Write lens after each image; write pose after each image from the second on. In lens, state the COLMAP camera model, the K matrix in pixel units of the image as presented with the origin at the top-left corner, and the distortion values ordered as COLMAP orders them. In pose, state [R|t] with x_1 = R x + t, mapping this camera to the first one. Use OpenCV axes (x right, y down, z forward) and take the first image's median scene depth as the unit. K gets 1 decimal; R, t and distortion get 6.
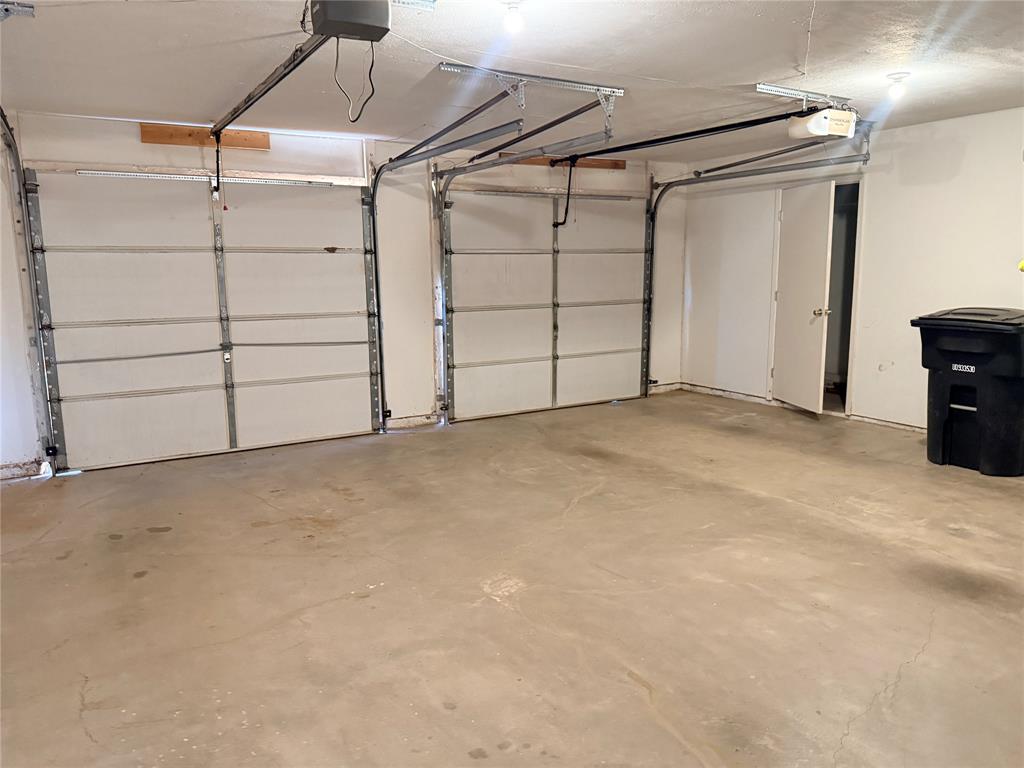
lens RADIAL K [[722.8, 0, 524.1], [0, 722.8, 386.2], [0, 0, 1]] dist [0.135496, -0.234635]
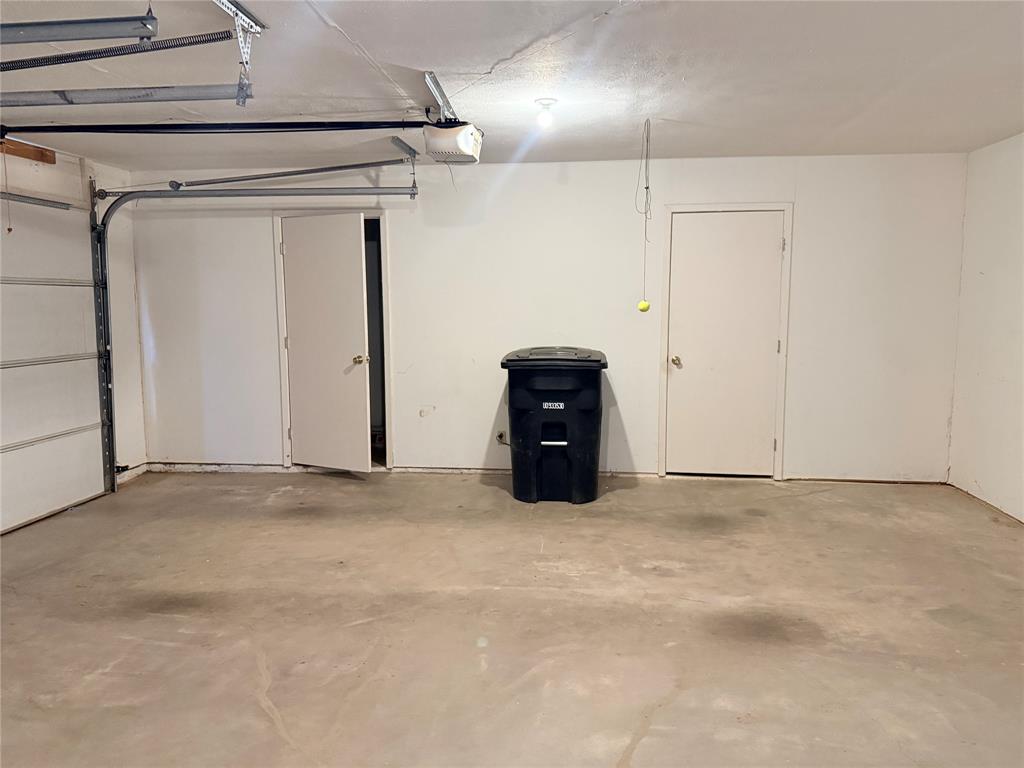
lens RADIAL K [[716.8, 0, 511.0], [0, 716.8, 381.8], [0, 0, 1]] dist [0.079840, -0.110566]
pose [[0.614441, -0.079082, 0.784989, -0.173354], [0.130123, 0.991496, -0.001966, -0.049333], [-0.778158, 0.103353, 0.619506, 0.331000]]
